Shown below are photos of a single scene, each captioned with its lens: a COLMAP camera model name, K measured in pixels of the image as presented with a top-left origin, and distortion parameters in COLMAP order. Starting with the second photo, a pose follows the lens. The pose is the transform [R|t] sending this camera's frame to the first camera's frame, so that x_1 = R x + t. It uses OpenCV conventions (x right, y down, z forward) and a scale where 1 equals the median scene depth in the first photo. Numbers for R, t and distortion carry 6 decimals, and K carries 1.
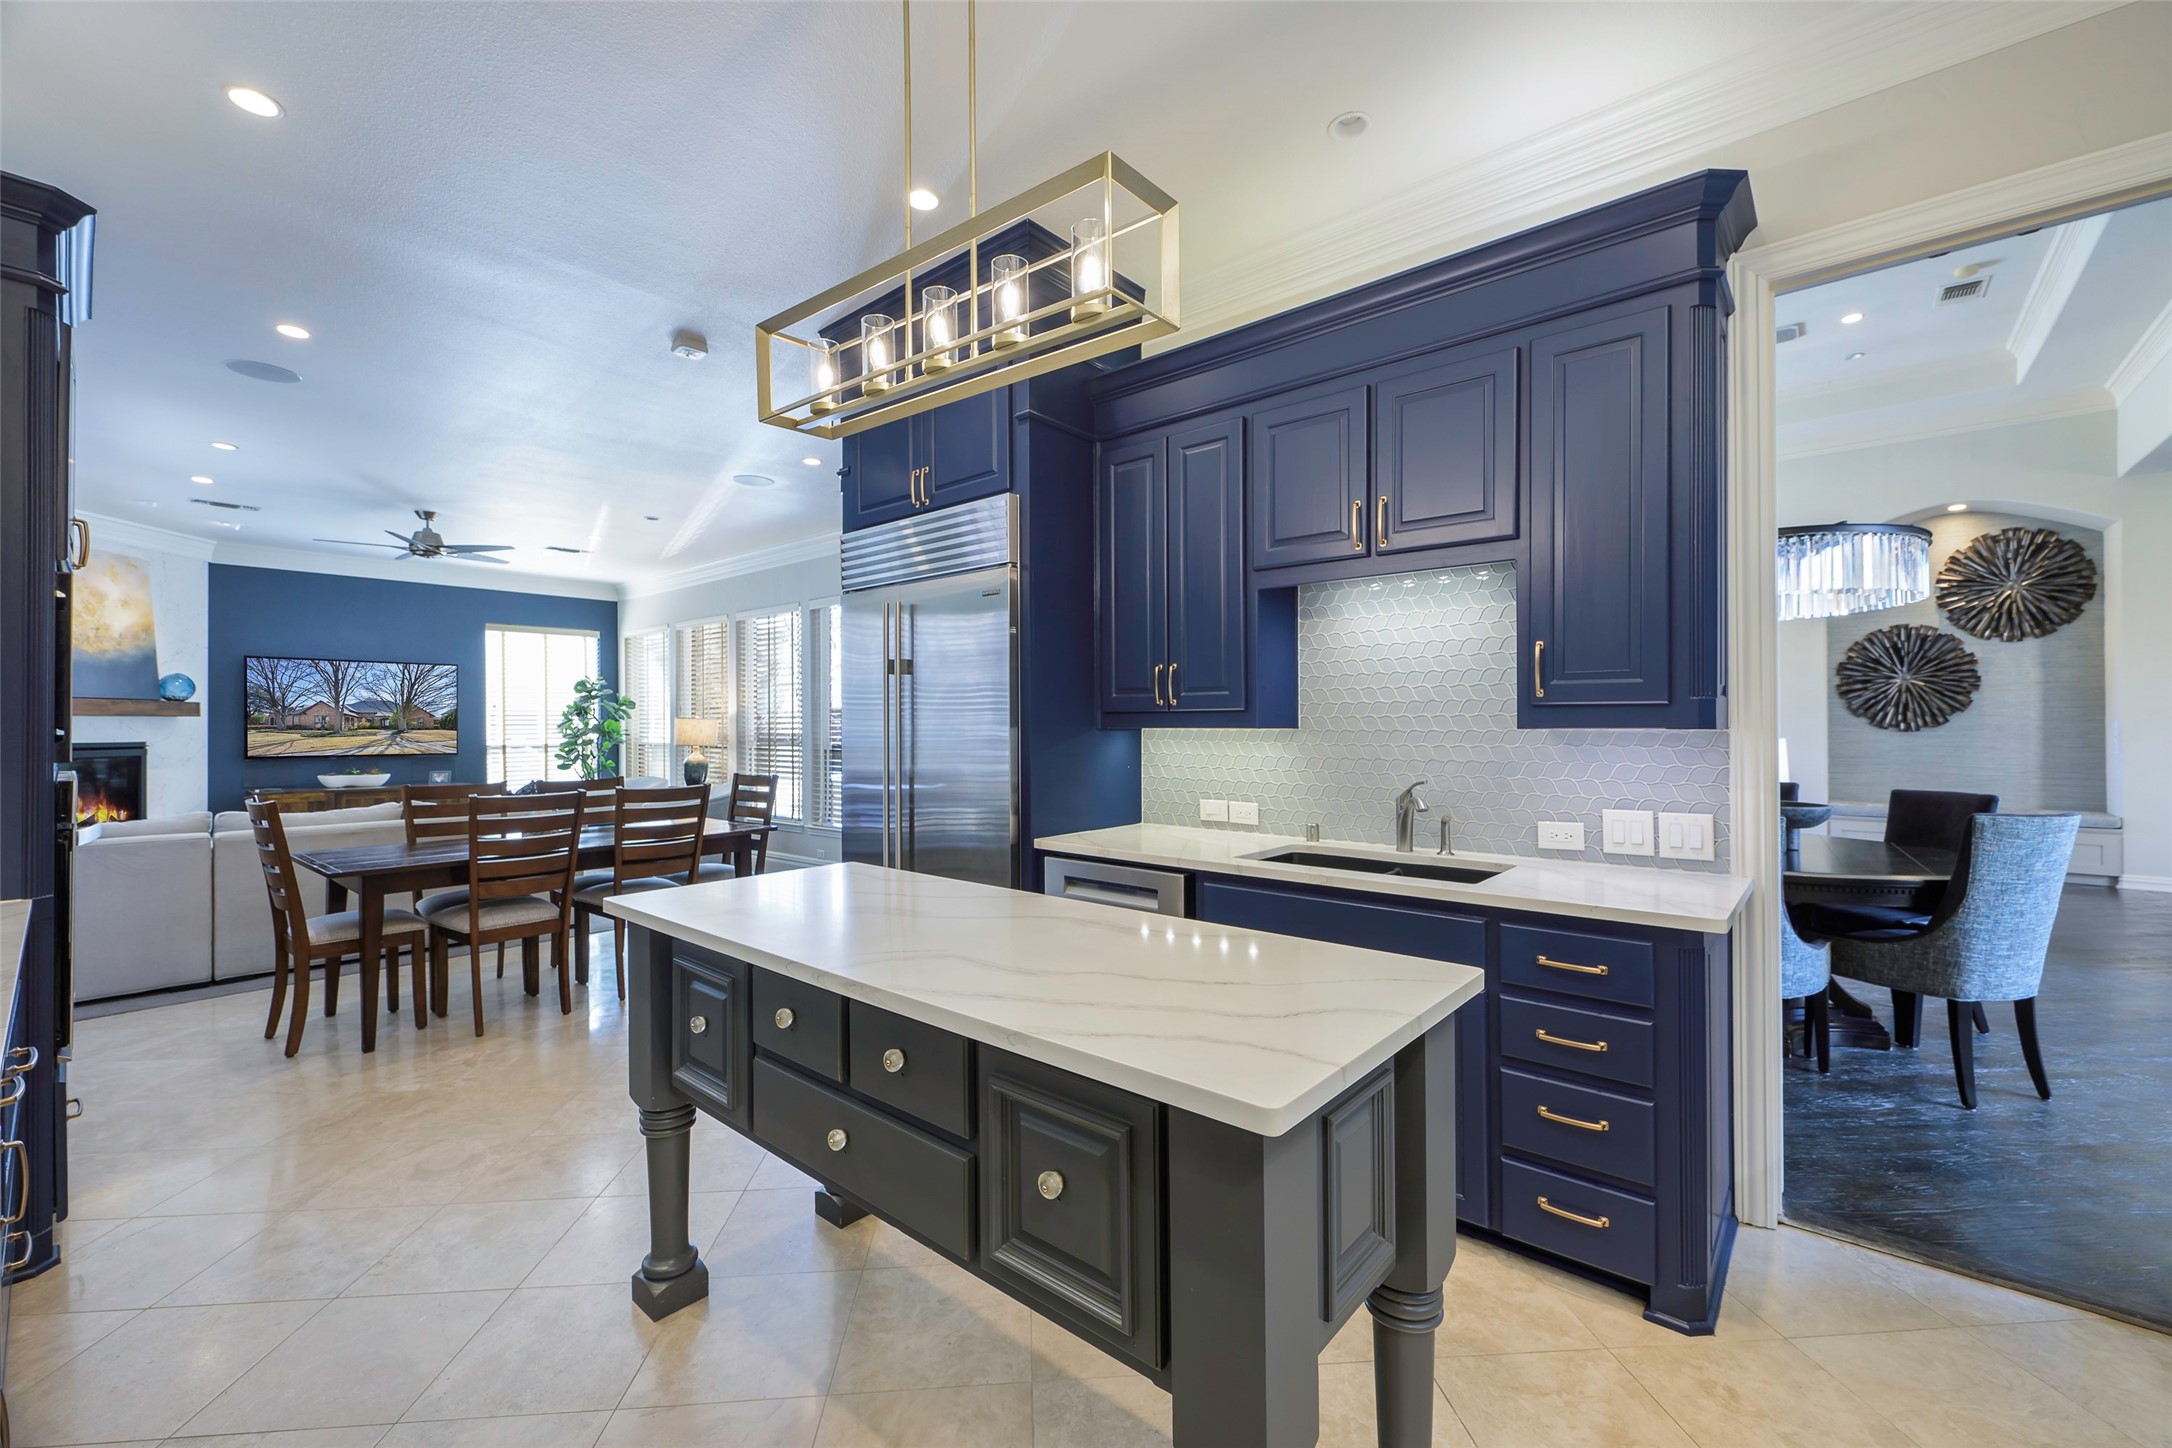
lens RADIAL K [[875.5, 0, 1093.0], [0, 875.5, 728.4], [0, 0, 1]] dist [0.007358, -0.000688]
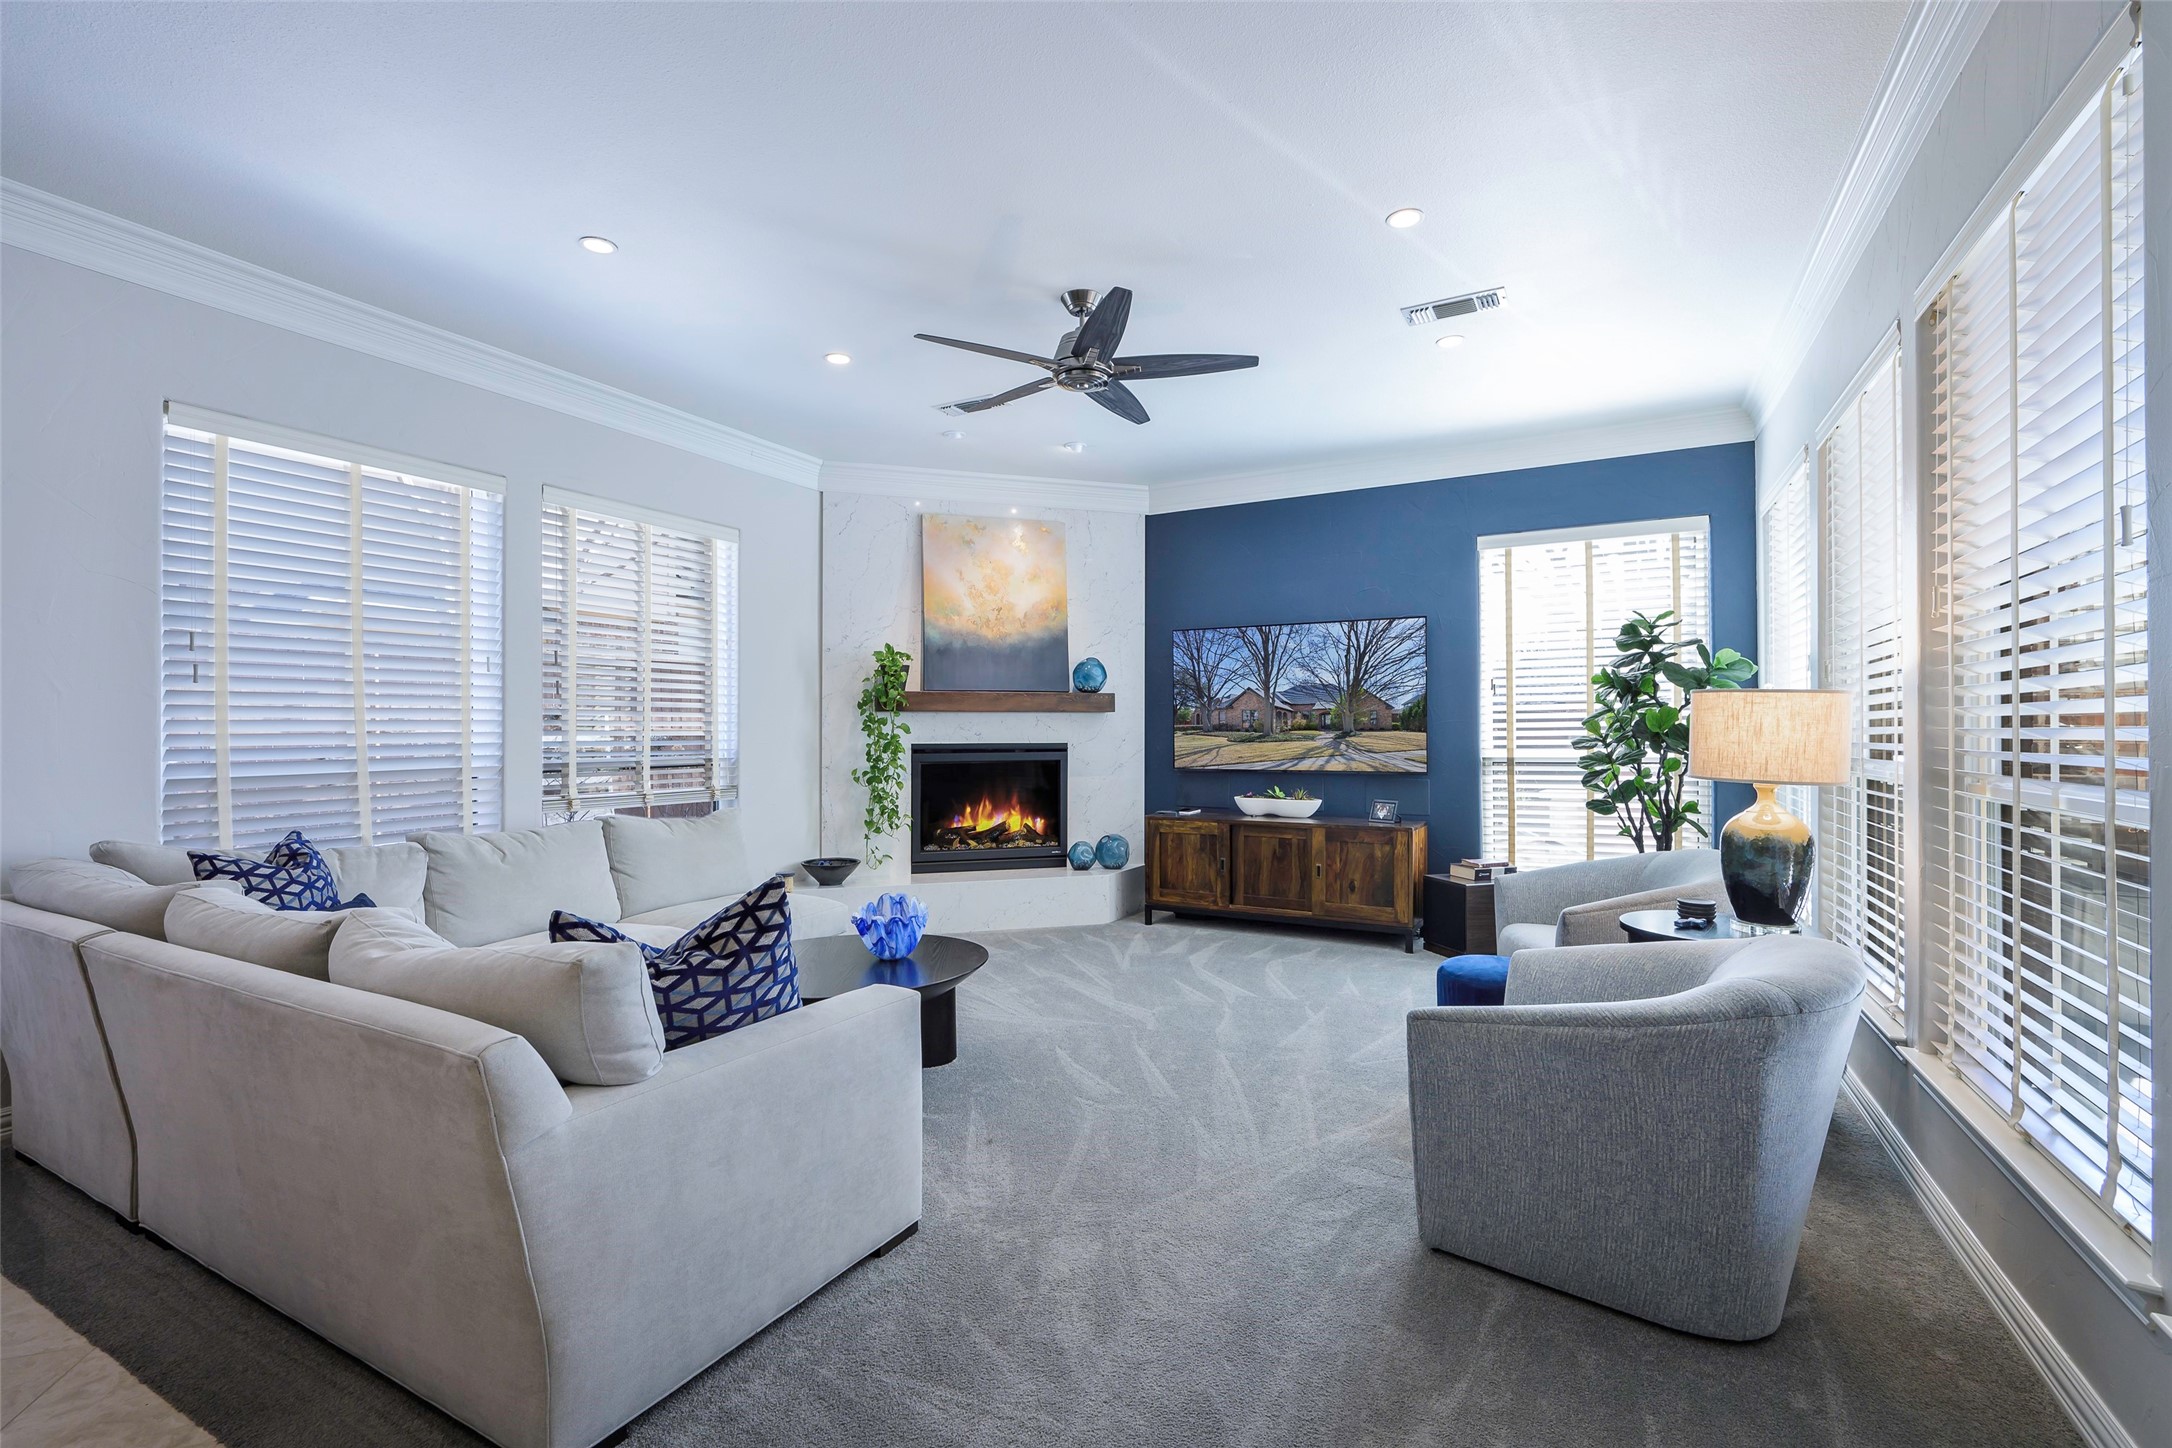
lens RADIAL K [[937.5, 0, 1106.0], [0, 937.5, 717.6], [0, 0, 1]] dist [-0.000949, -0.000271]
pose [[0.187639, -0.017143, -0.982088, -0.195884], [-0.002283, 0.999837, -0.017889, 0.004490], [0.982235, 0.005599, 0.187570, 0.759499]]
